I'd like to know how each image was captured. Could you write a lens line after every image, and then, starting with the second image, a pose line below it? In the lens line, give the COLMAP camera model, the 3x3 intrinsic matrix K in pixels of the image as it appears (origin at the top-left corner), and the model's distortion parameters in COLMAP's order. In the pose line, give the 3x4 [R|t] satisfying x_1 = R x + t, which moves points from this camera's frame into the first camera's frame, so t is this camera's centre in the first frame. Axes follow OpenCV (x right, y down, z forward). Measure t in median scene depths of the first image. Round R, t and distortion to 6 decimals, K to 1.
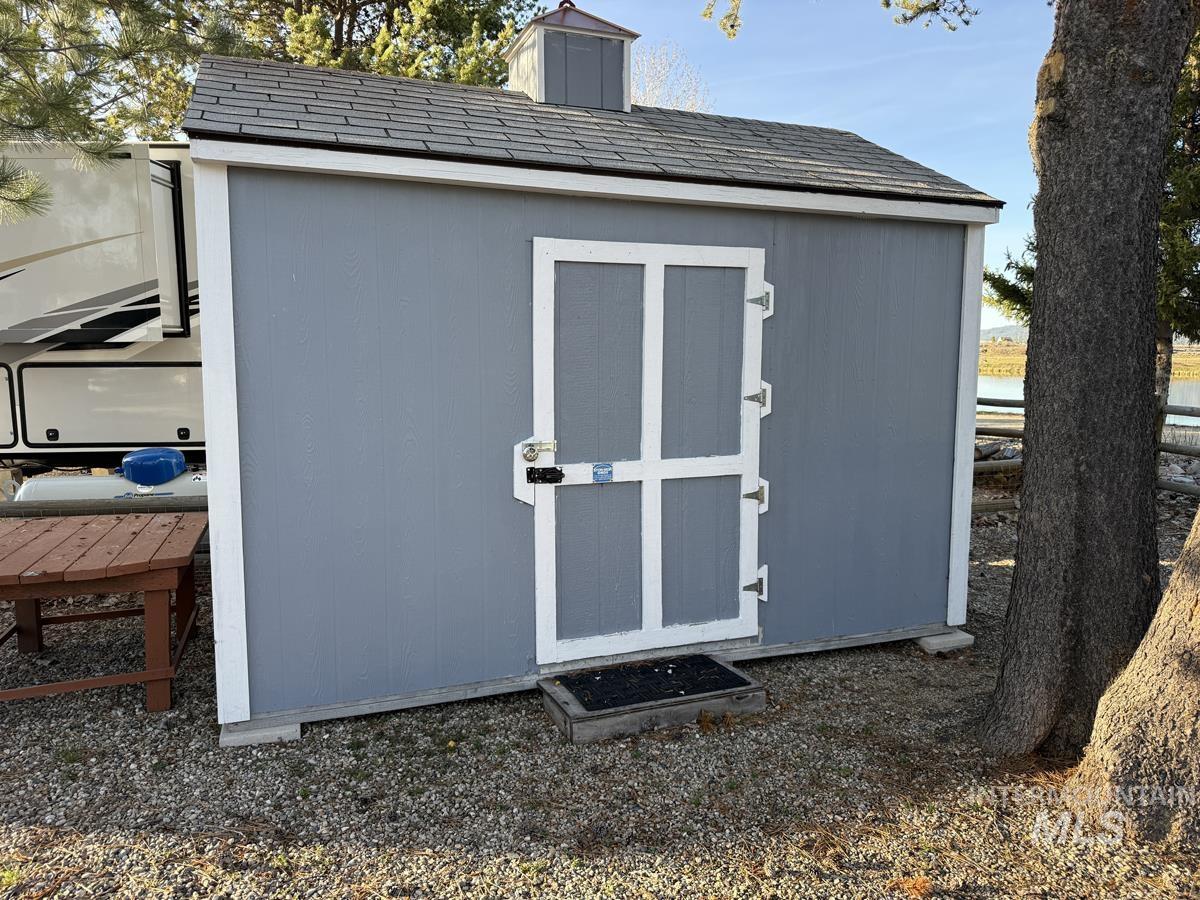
lens RADIAL K [[824.0, 0, 600.0], [0, 824.0, 450.0], [0, 0, 1]] dist [0.001565, 0.000975]
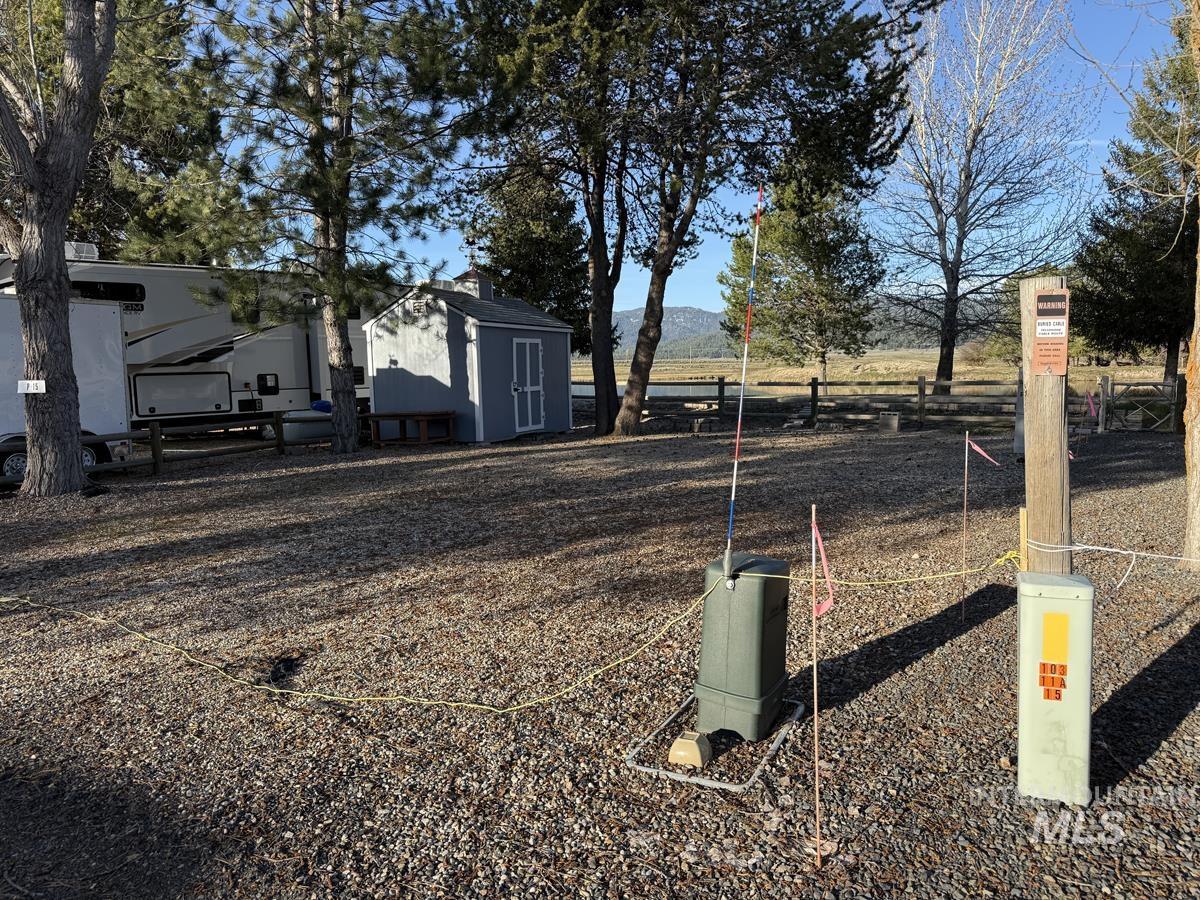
lens RADIAL K [[824.0, 0, 600.0], [0, 824.0, 450.0], [0, 0, 1]] dist [0.001565, 0.000975]
pose [[0.725617, -0.079967, 0.683436, -2.593648], [0.095902, 0.995283, 0.014634, 0.308887], [-0.681383, 0.054924, 0.729864, -2.365154]]
